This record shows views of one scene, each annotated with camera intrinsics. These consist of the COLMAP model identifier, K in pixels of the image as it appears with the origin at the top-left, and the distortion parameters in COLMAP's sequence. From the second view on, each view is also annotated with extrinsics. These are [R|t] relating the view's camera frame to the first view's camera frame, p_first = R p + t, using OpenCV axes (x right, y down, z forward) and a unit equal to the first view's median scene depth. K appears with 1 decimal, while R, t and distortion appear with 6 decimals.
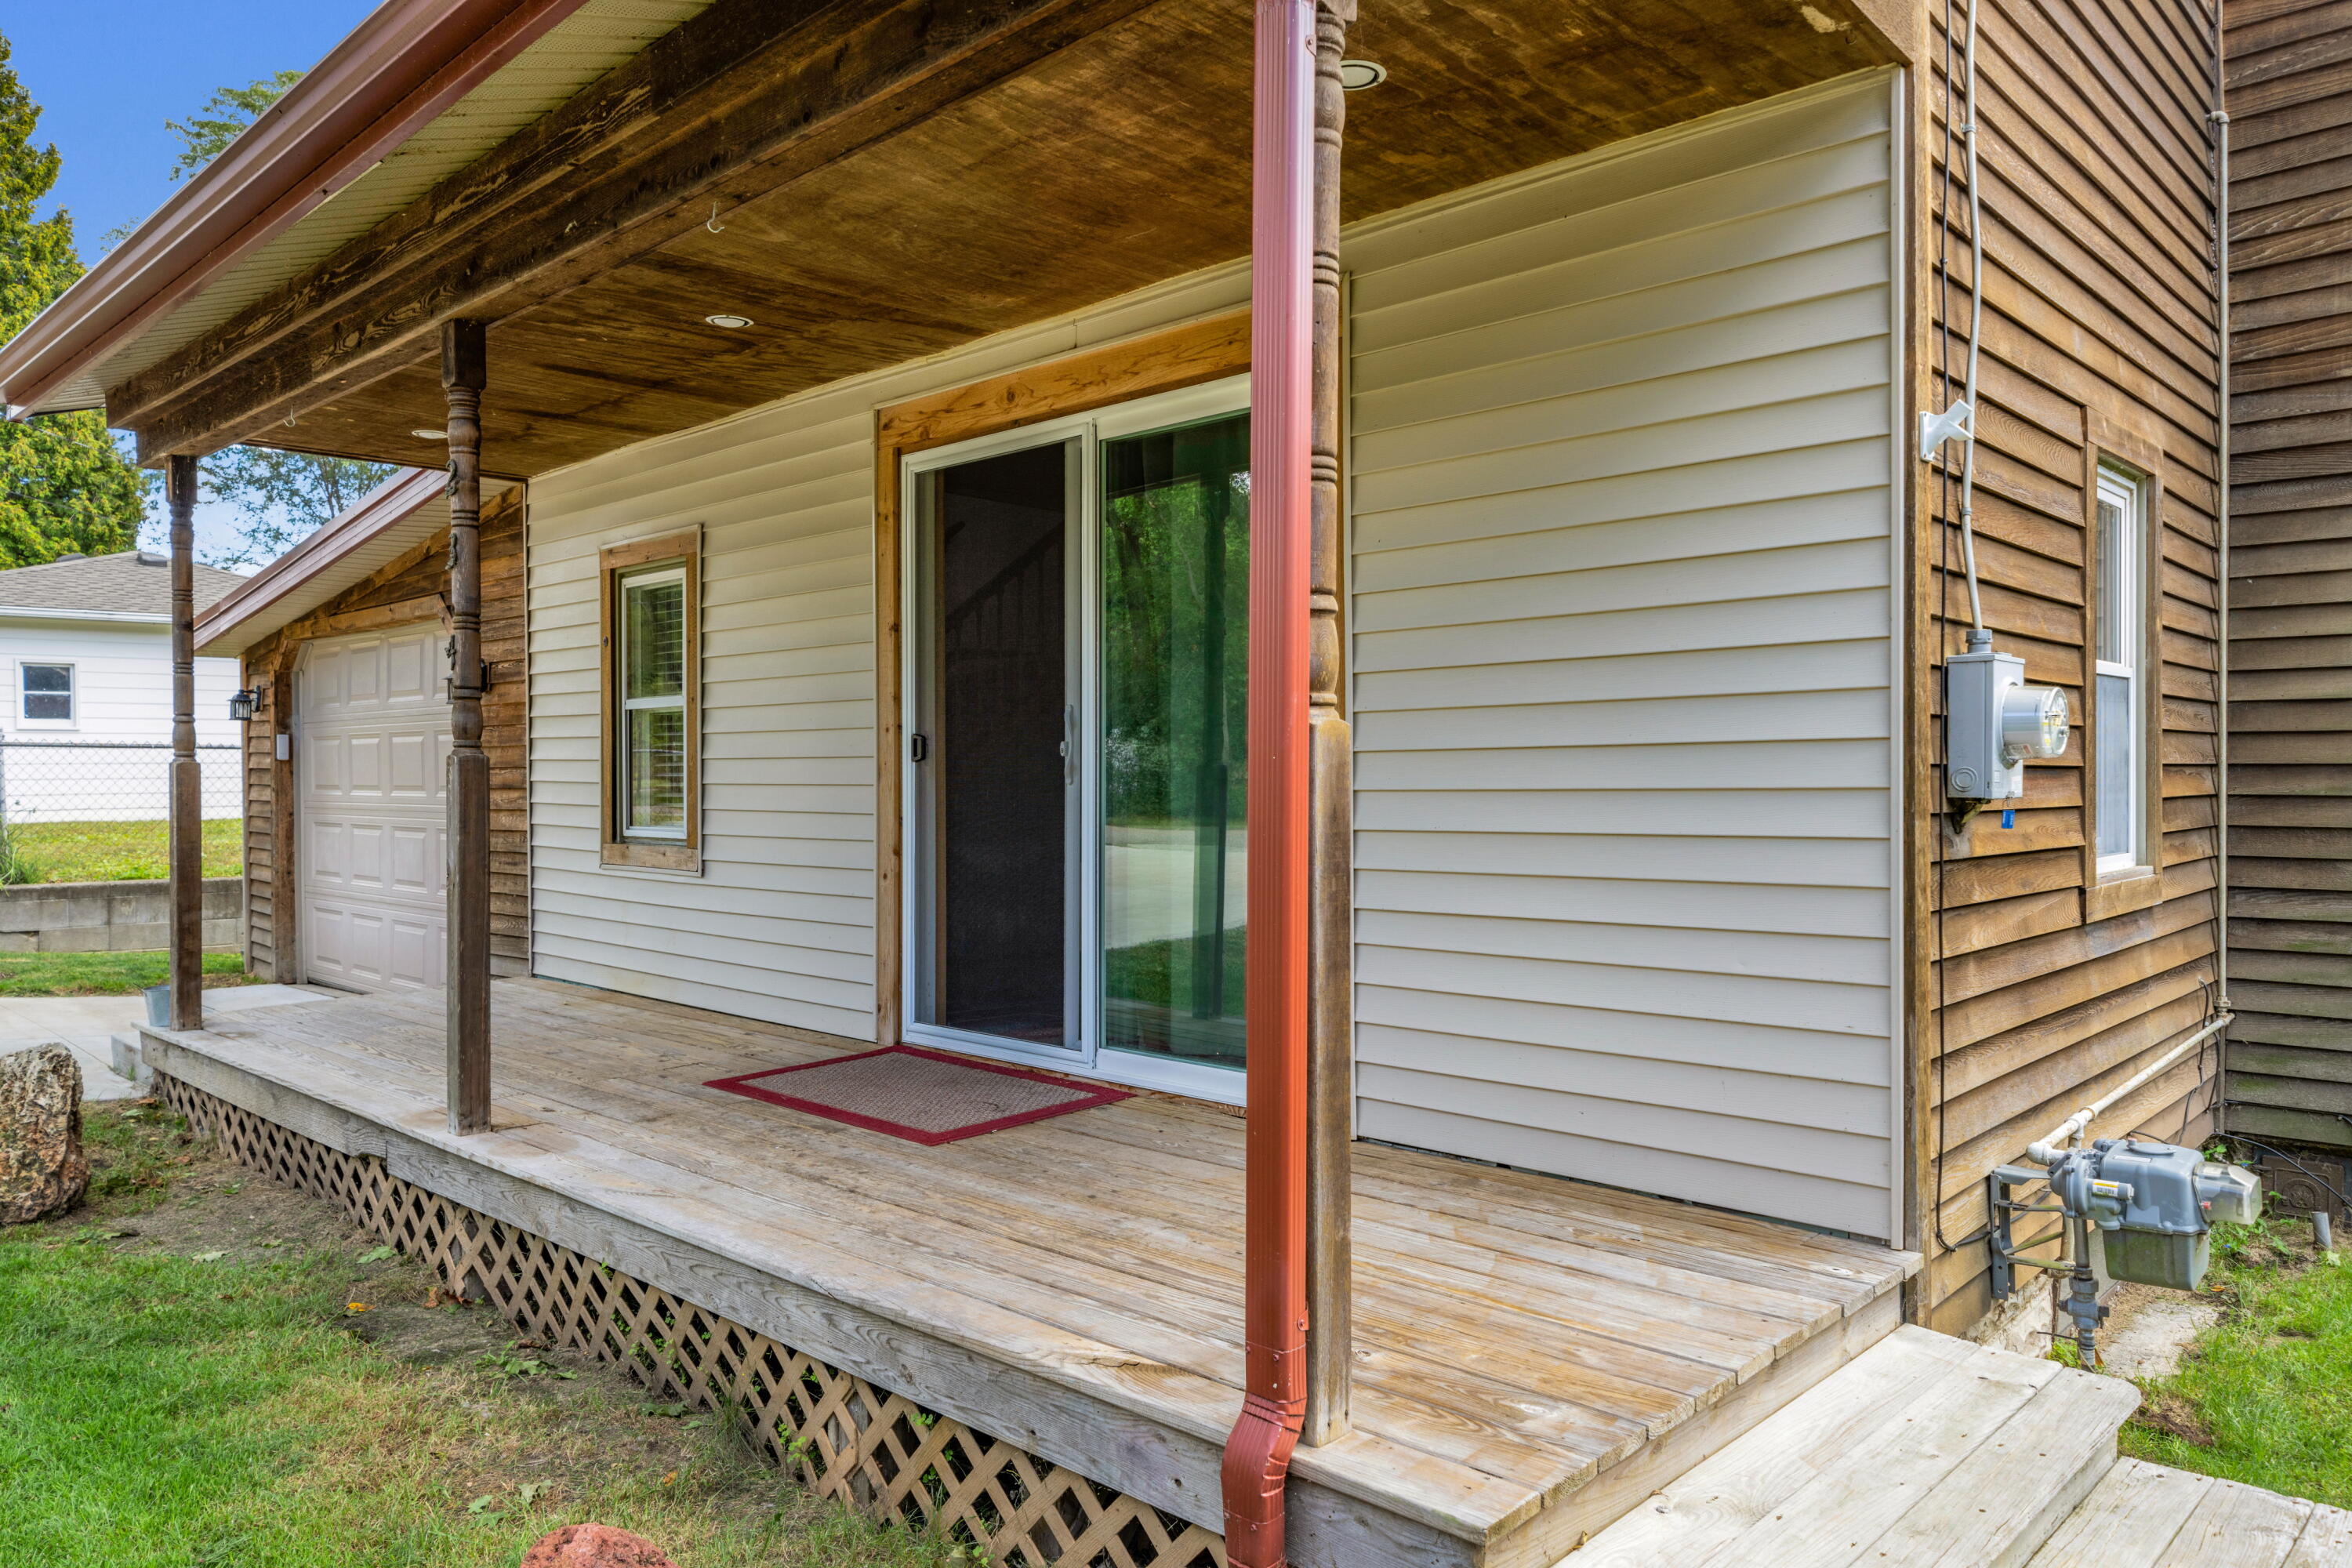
lens RADIAL K [[1584.7, 0, 1172.1], [0, 1584.7, 788.2], [0, 0, 1]] dist [0.002980, 0.002724]
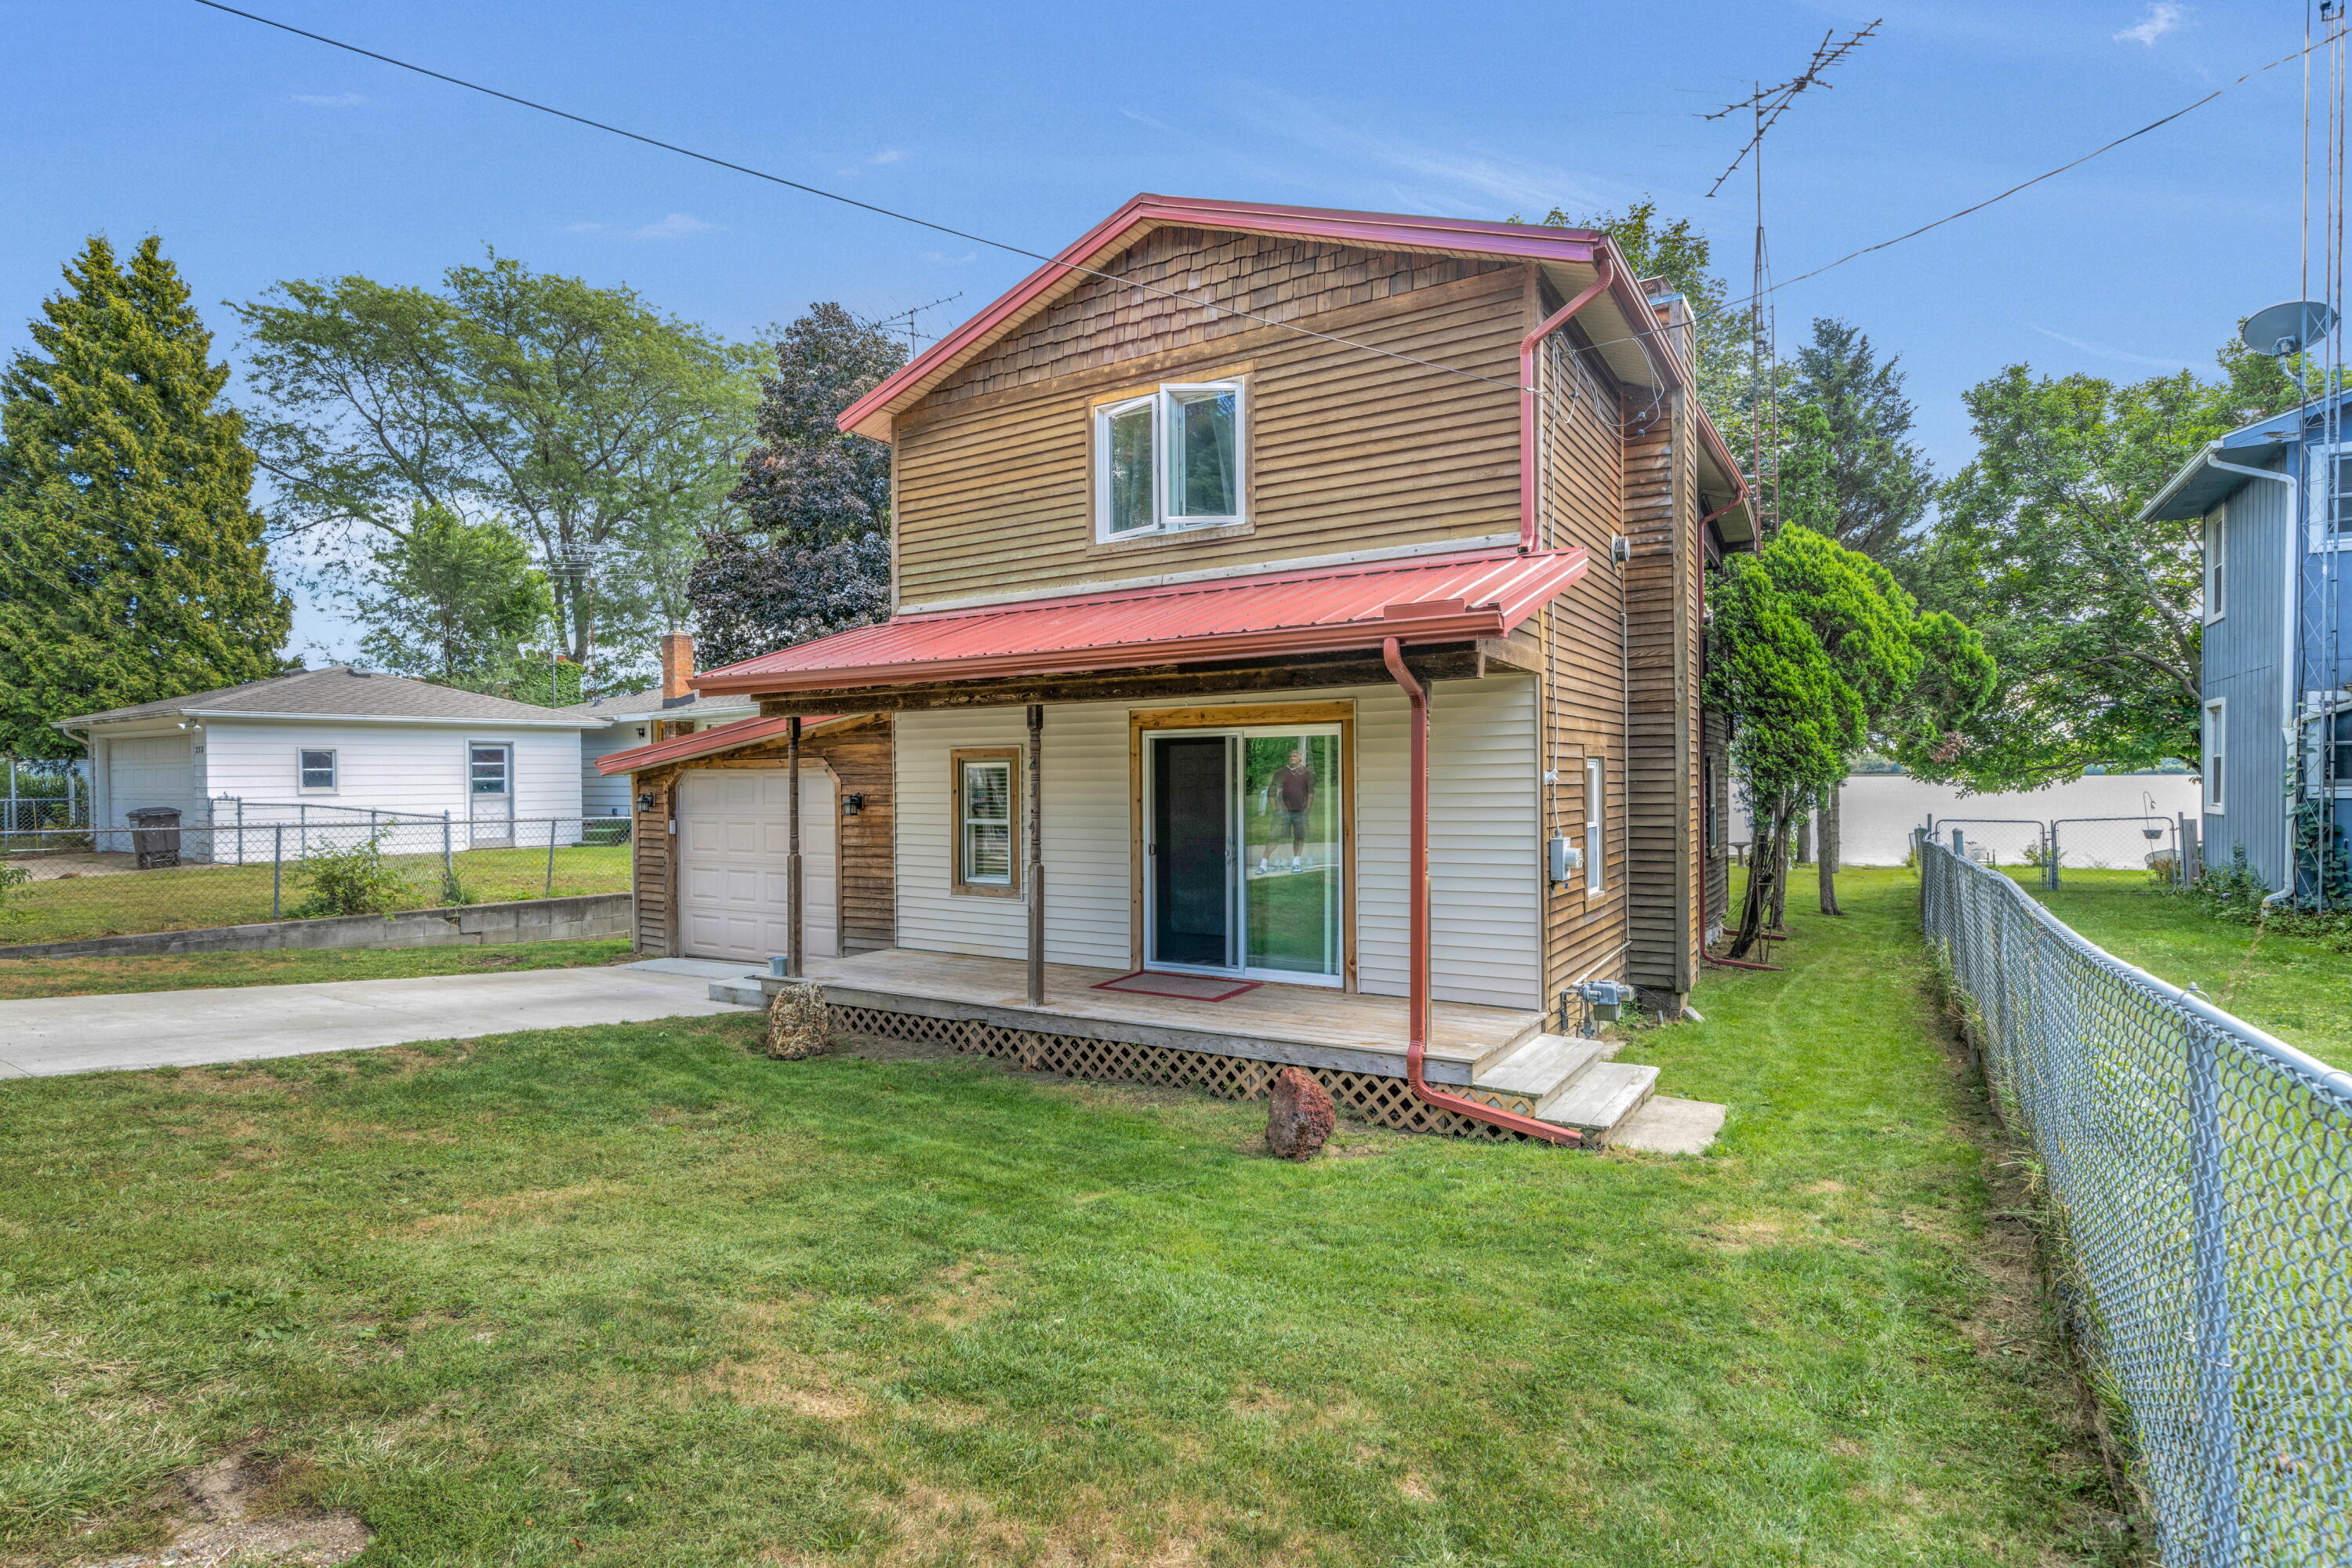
lens RADIAL K [[1168.0, 0, 1179.0], [0, 1168.0, 782.9], [0, 0, 1]] dist [0.002323, 0.000131]
pose [[0.978574, -0.003840, 0.205860, -0.613624], [0.005710, 0.999948, -0.008490, -0.141533], [-0.205817, 0.009484, 0.978545, -0.981600]]
